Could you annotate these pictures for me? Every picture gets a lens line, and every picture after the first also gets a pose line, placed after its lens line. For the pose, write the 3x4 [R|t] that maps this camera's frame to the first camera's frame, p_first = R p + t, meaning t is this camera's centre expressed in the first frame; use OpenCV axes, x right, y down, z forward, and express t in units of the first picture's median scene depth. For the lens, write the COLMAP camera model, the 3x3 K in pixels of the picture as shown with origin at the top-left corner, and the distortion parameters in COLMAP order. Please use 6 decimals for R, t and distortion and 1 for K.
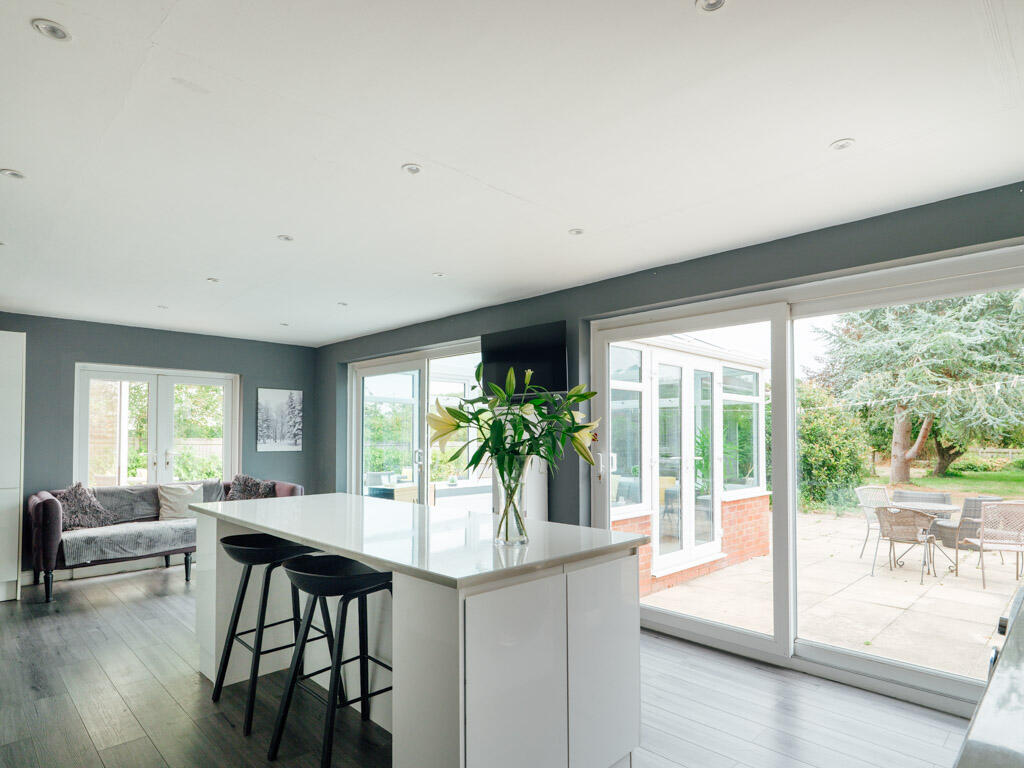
lens RADIAL K [[588.7, 0, 511.4], [0, 588.7, 429.3], [0, 0, 1]] dist [0.001219, -0.000123]
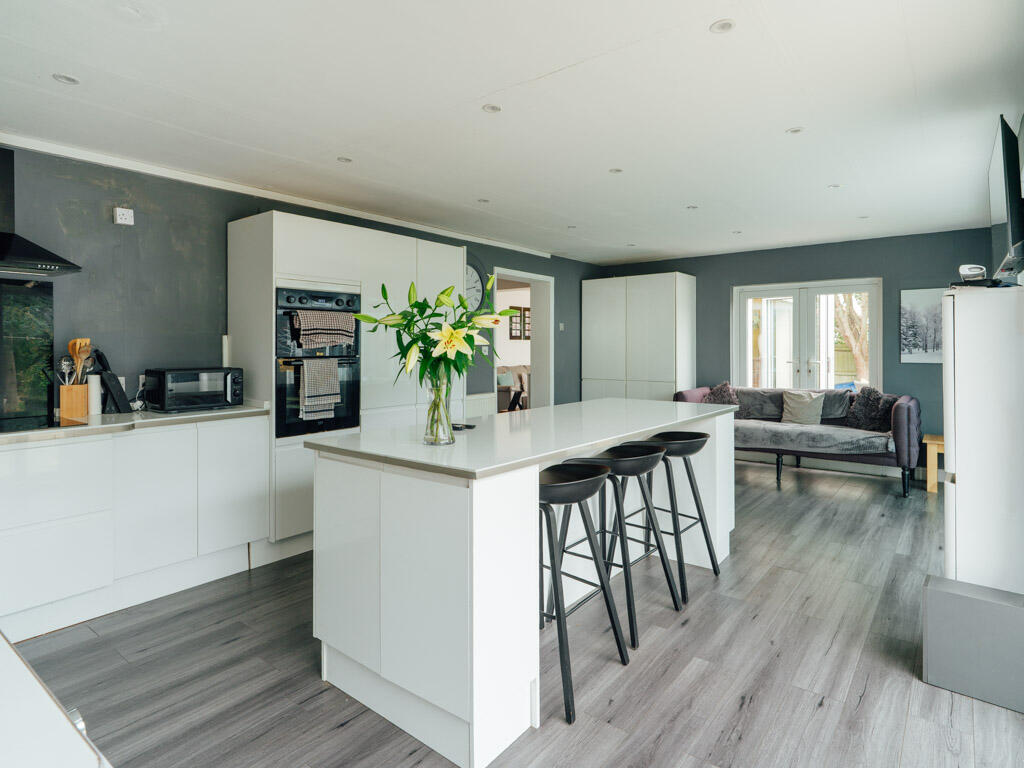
lens RADIAL K [[569.7, 0, 515.4], [0, 569.7, 345.1], [0, 0, 1]] dist [-0.000273, 0.000078]
pose [[0.142211, -0.004975, -0.989824, 0.362383], [0.011971, 0.999923, -0.003306, 0.008363], [0.989764, -0.011379, 0.142259, 0.339755]]
